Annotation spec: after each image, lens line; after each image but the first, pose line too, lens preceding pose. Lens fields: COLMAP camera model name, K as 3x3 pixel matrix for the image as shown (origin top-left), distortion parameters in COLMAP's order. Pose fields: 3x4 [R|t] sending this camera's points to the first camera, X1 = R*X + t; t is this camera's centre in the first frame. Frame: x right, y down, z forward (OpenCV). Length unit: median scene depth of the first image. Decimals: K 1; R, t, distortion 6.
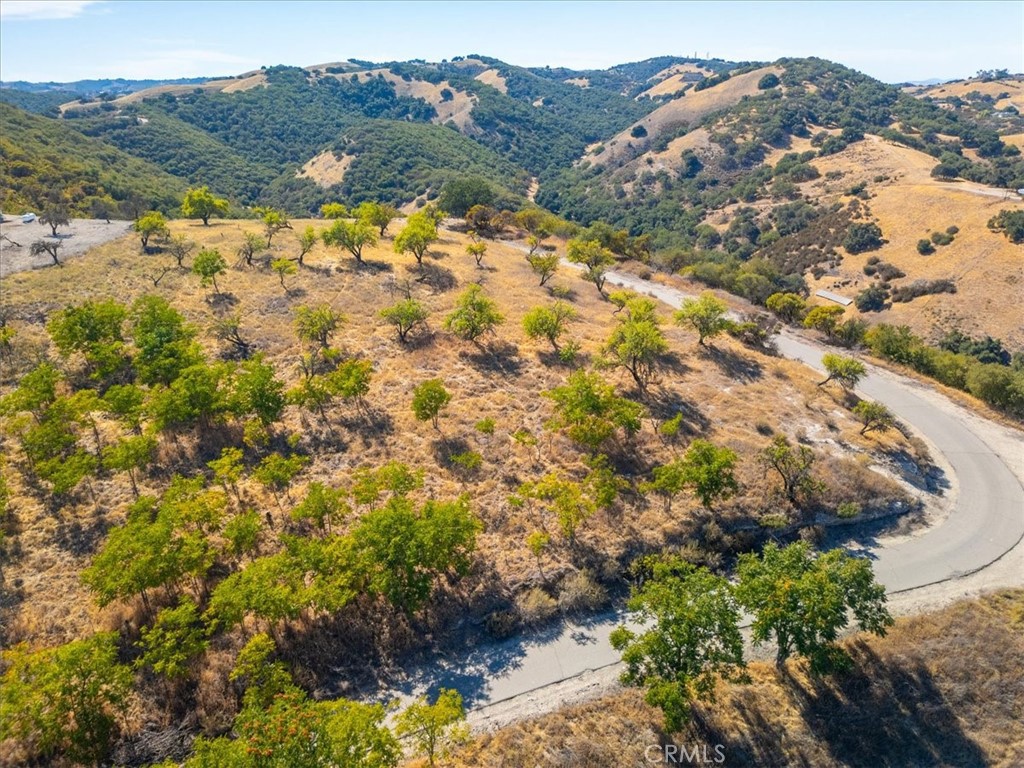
lens RADIAL K [[723.0, 0, 514.6], [0, 723.0, 383.1], [0, 0, 1]] dist [0.063302, -0.060831]
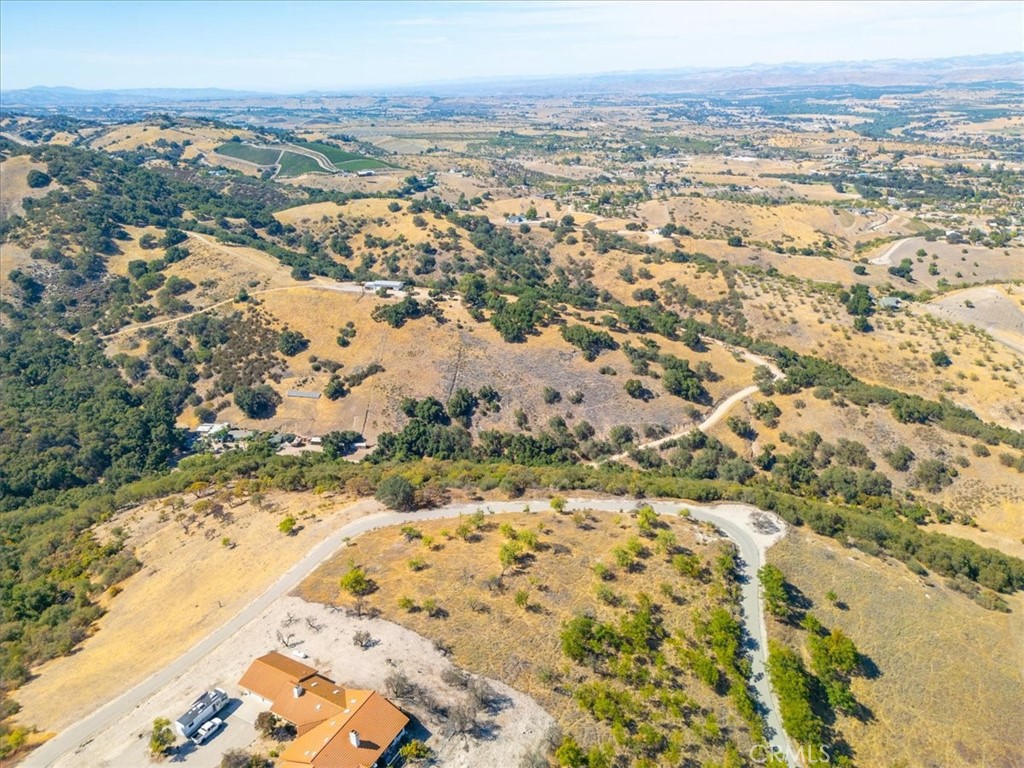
lens RADIAL K [[723.0, 0, 514.6], [0, 723.0, 383.1], [0, 0, 1]] dist [0.063302, -0.060831]
pose [[0.517516, -0.324082, 0.791927, -0.231739], [0.330146, 0.929464, 0.164620, -0.133957], [-0.789418, 0.176258, 0.588007, -0.039025]]
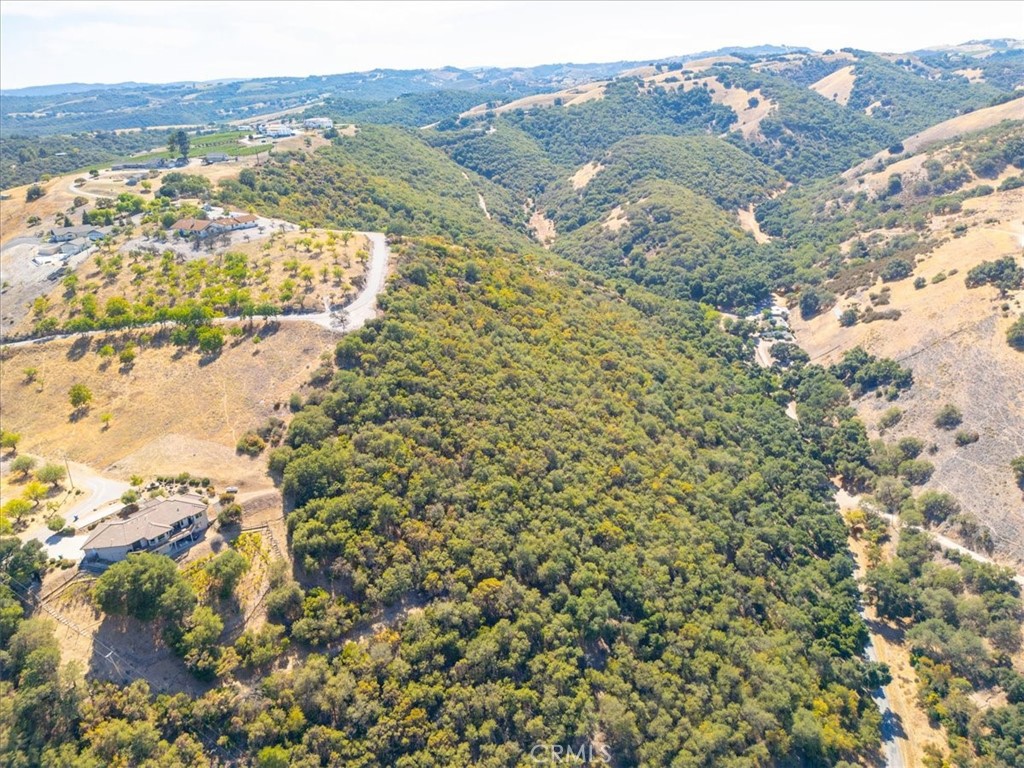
lens RADIAL K [[723.0, 0, 514.6], [0, 723.0, 383.1], [0, 0, 1]] dist [0.063302, -0.060831]
pose [[0.854342, 0.195511, -0.481533, 0.349616], [-0.180410, 0.980493, 0.078013, 0.002102], [0.487392, 0.020223, 0.872949, -0.225585]]
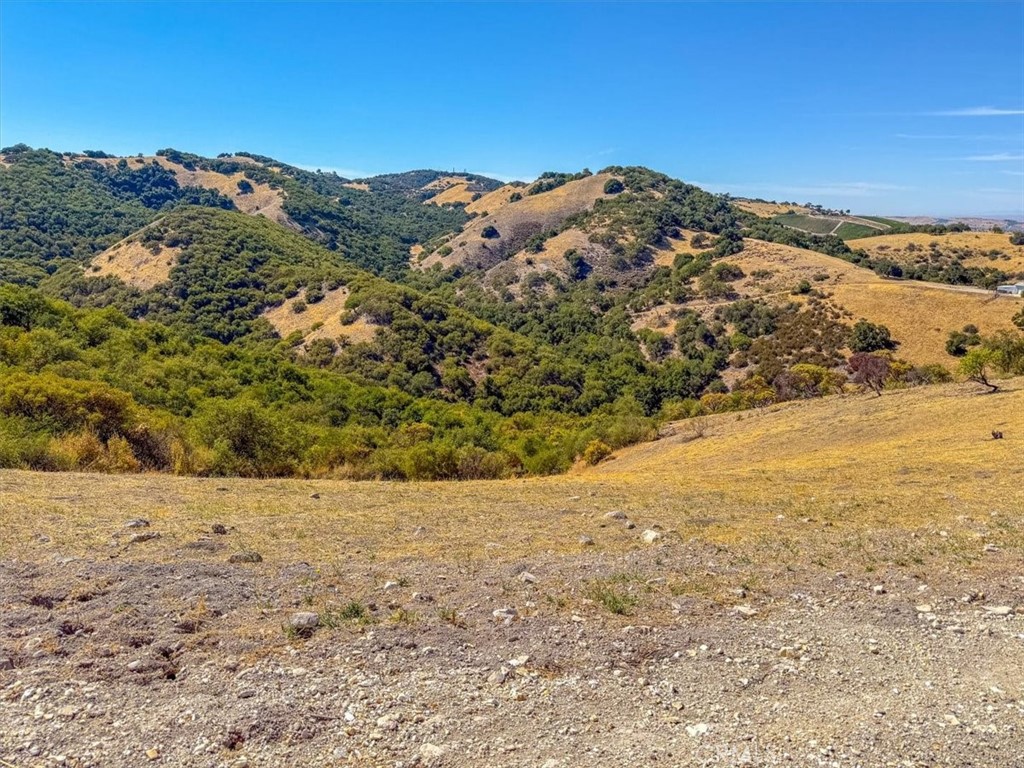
lens RADIAL K [[707.1, 0, 516.4], [0, 707.1, 393.9], [0, 0, 1]] dist [0.151231, -0.256636]
pose [[0.940420, -0.053067, 0.335848, -0.147532], [0.093854, 0.989885, -0.106393, -0.049432], [-0.326805, 0.131575, 0.935888, 0.202746]]
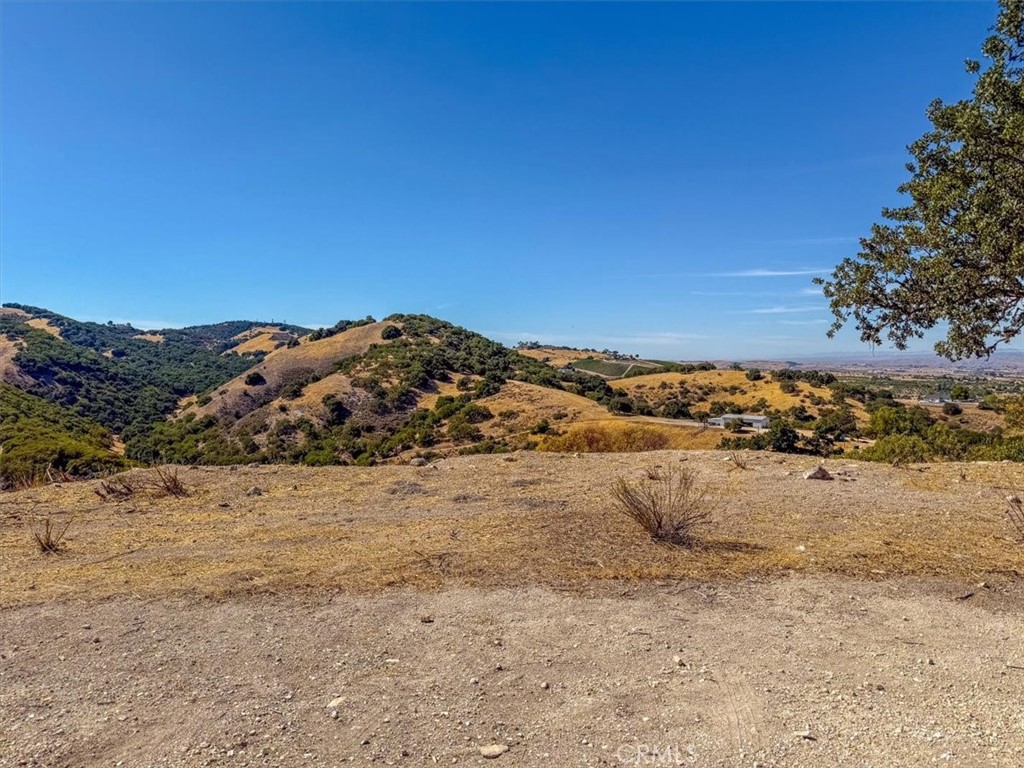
lens RADIAL K [[707.1, 0, 516.4], [0, 707.1, 393.9], [0, 0, 1]] dist [0.151231, -0.256636]
pose [[0.844889, -0.009837, 0.534851, -0.031247], [0.183643, 0.944402, -0.272726, -0.048566], [-0.502432, 0.328645, 0.799722, 0.210353]]
